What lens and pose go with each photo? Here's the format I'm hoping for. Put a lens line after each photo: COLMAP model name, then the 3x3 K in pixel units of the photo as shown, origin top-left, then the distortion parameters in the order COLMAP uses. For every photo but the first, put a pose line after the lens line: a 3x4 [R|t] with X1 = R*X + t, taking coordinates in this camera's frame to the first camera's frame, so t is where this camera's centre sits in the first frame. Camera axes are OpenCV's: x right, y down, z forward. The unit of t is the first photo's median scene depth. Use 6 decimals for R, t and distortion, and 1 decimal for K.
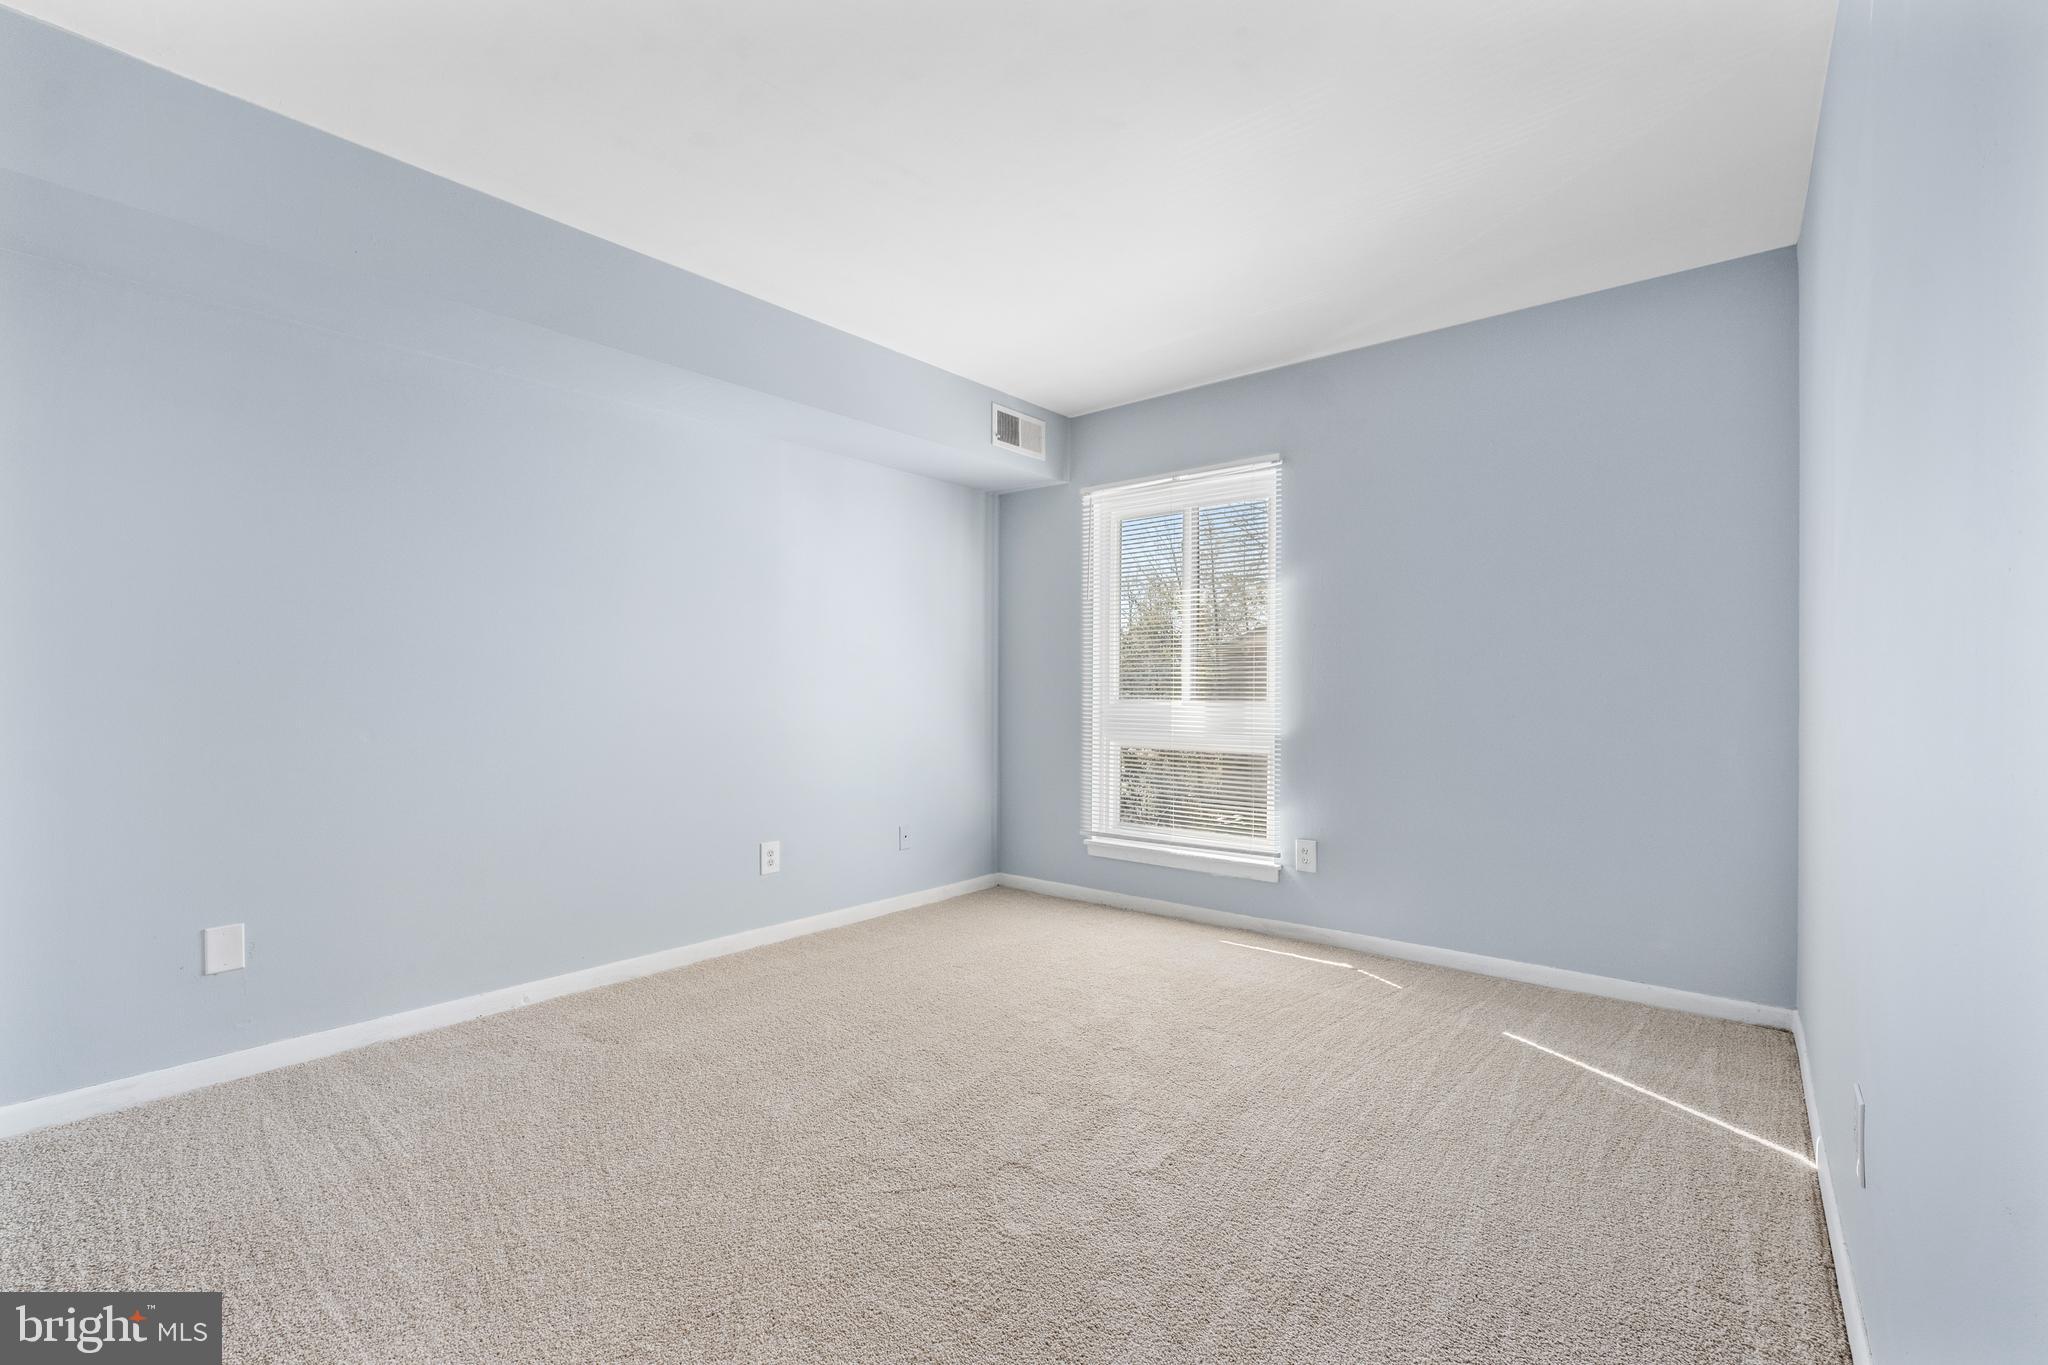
lens RADIAL K [[867.9, 0, 1029.7], [0, 867.9, 690.7], [0, 0, 1]] dist [-0.035154, 0.013877]
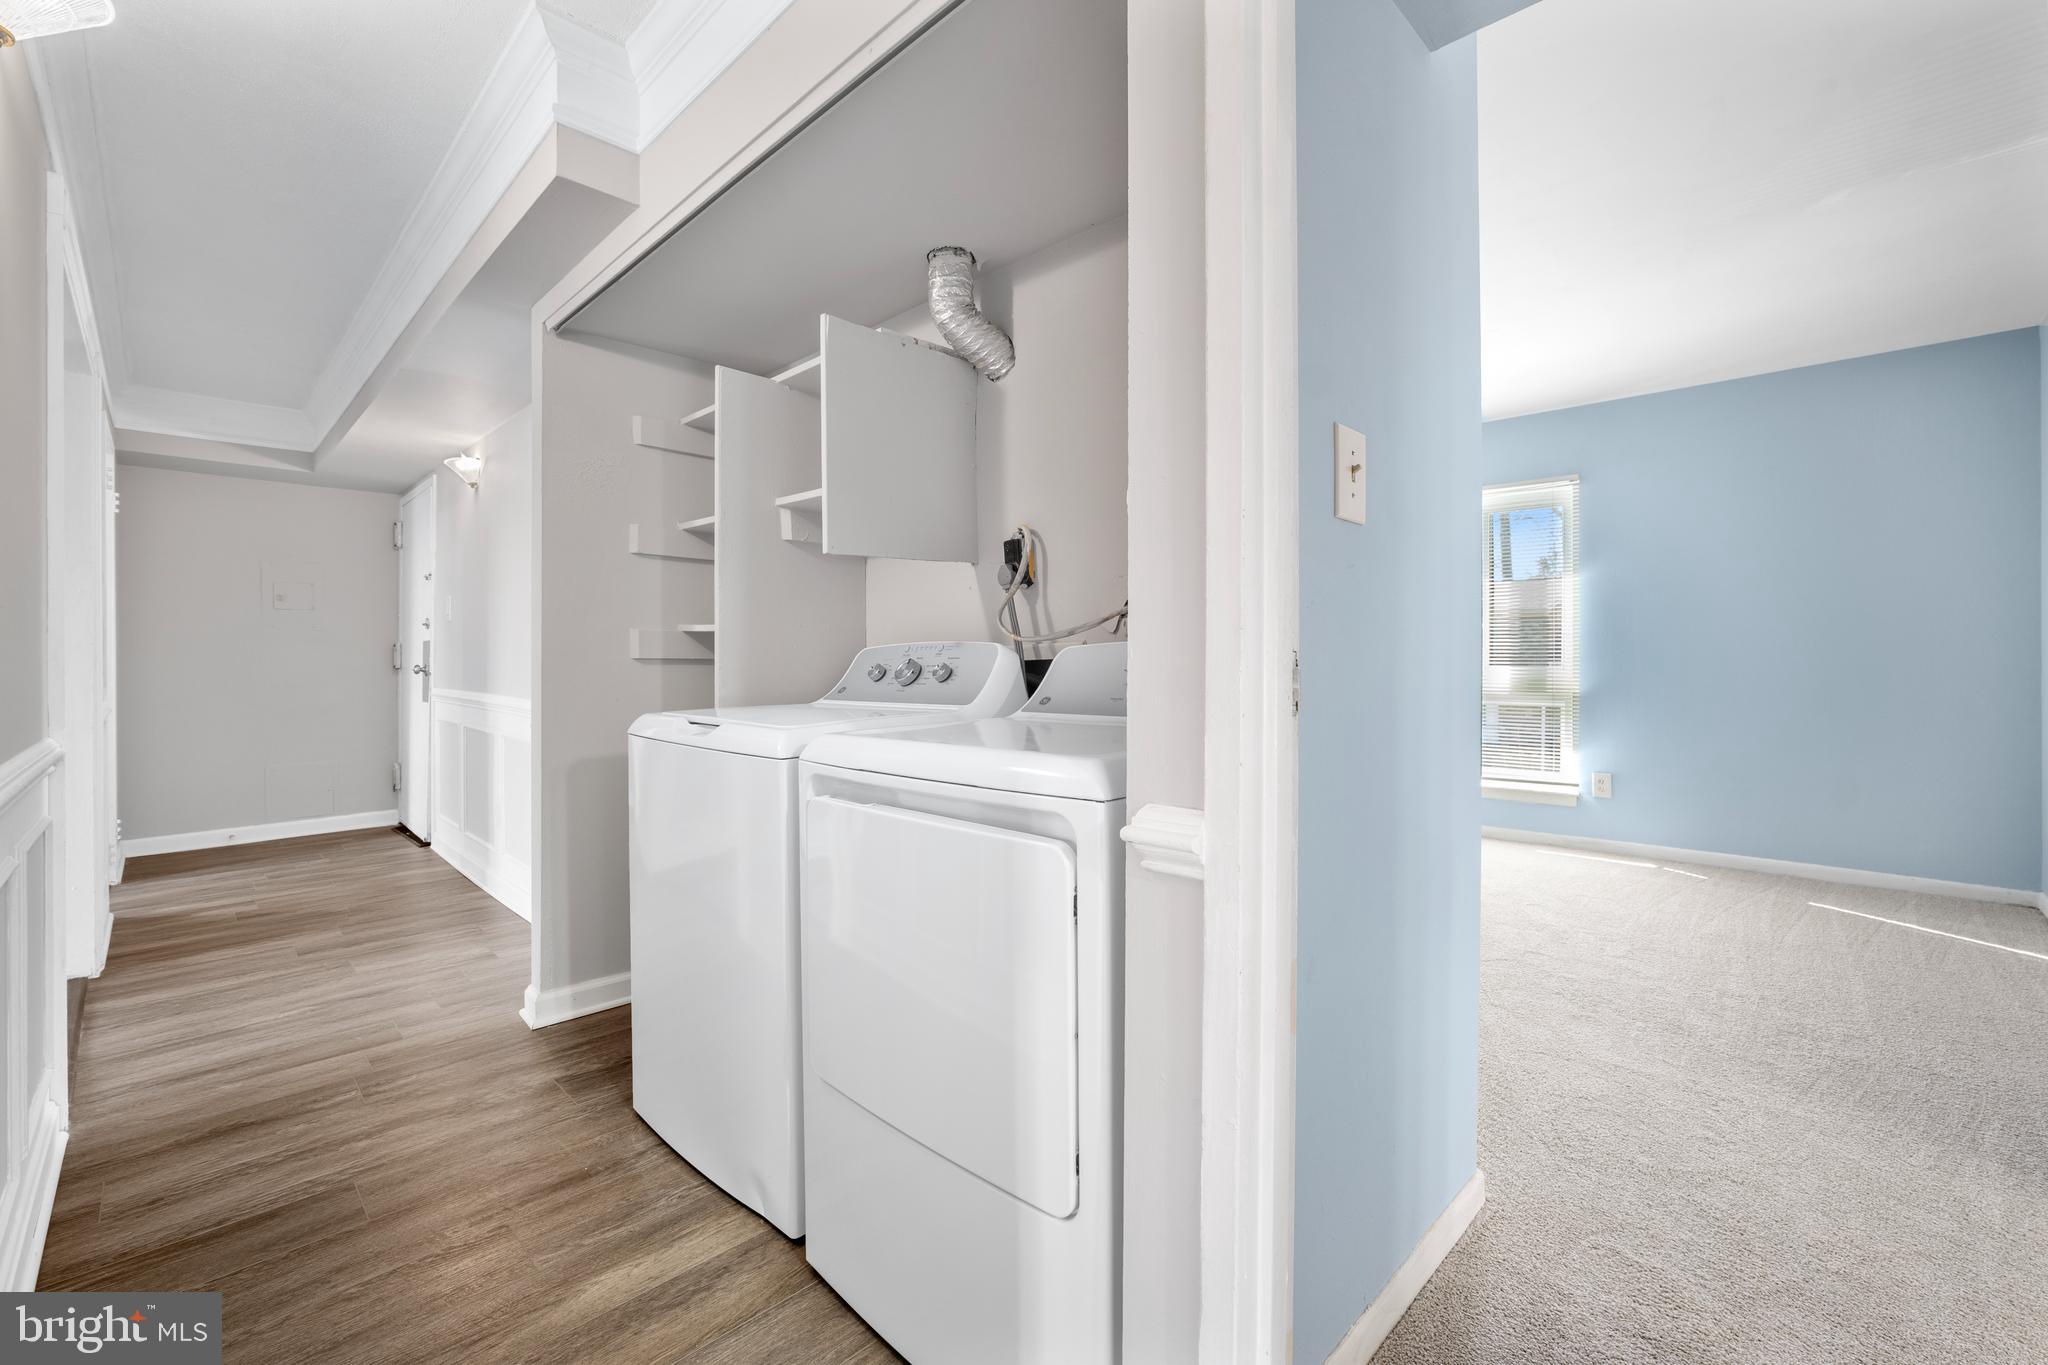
lens RADIAL K [[868.6, 0, 1031.4], [0, 868.6, 659.9], [0, 0, 1]] dist [-0.035124, 0.014121]
pose [[0.996258, -0.003415, -0.086363, -0.422885], [0.003310, 0.999994, -0.001361, 0.001859], [0.086367, 0.001070, 0.996263, -0.354221]]
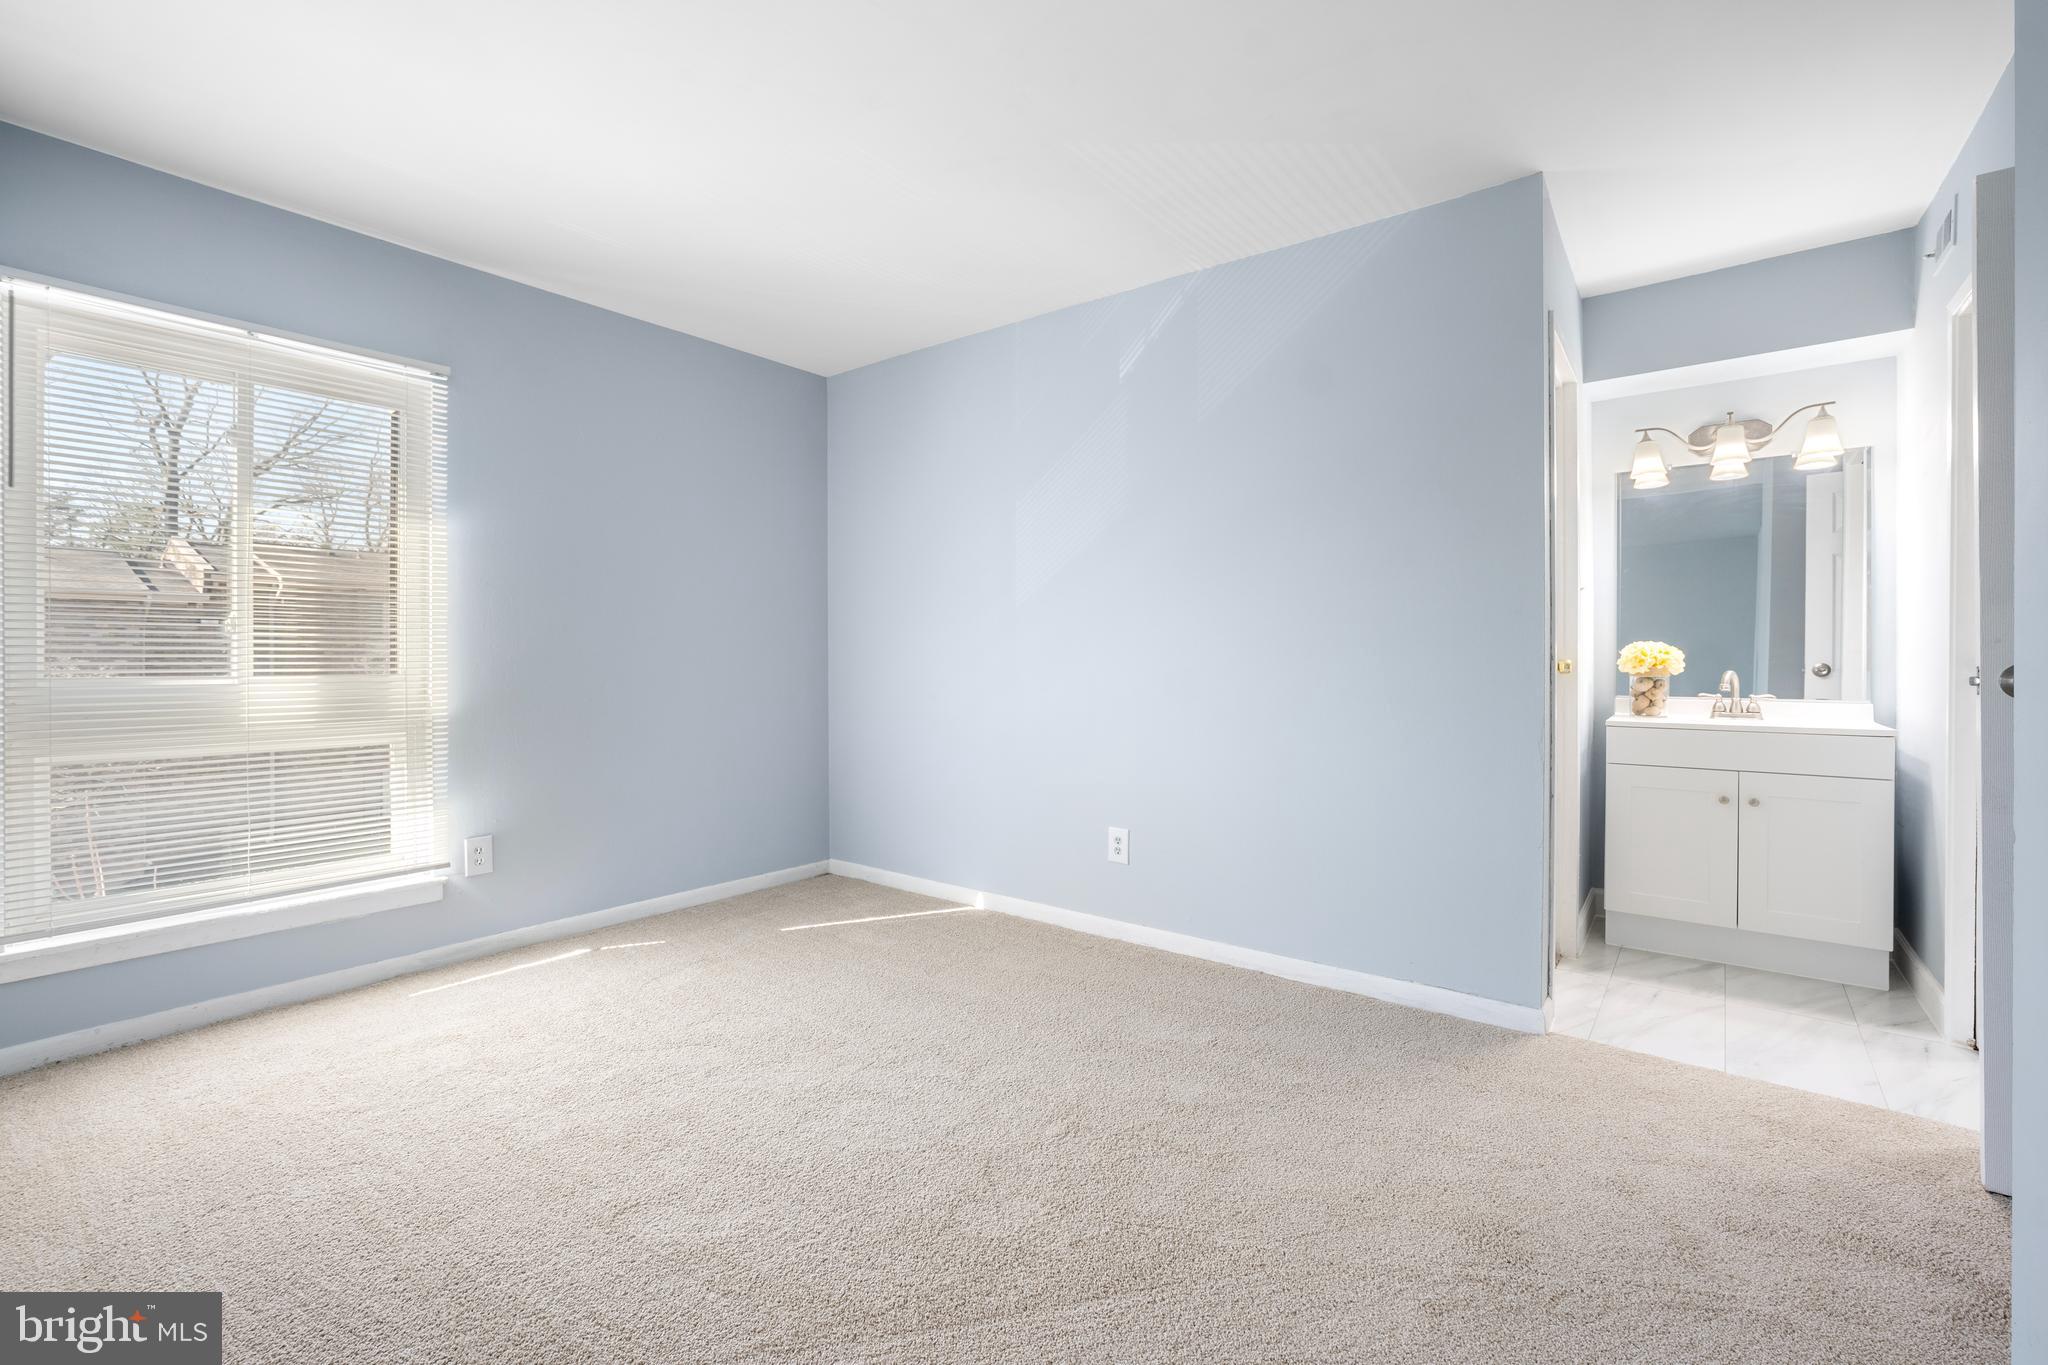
lens RADIAL K [[868.6, 0, 1031.4], [0, 868.6, 659.9], [0, 0, 1]] dist [-0.035124, 0.014121]
pose [[-0.019123, -0.004364, 0.999808, -0.530983], [0.003358, 0.999985, 0.004429, -0.002673], [-0.999812, 0.003442, -0.019108, 0.479057]]
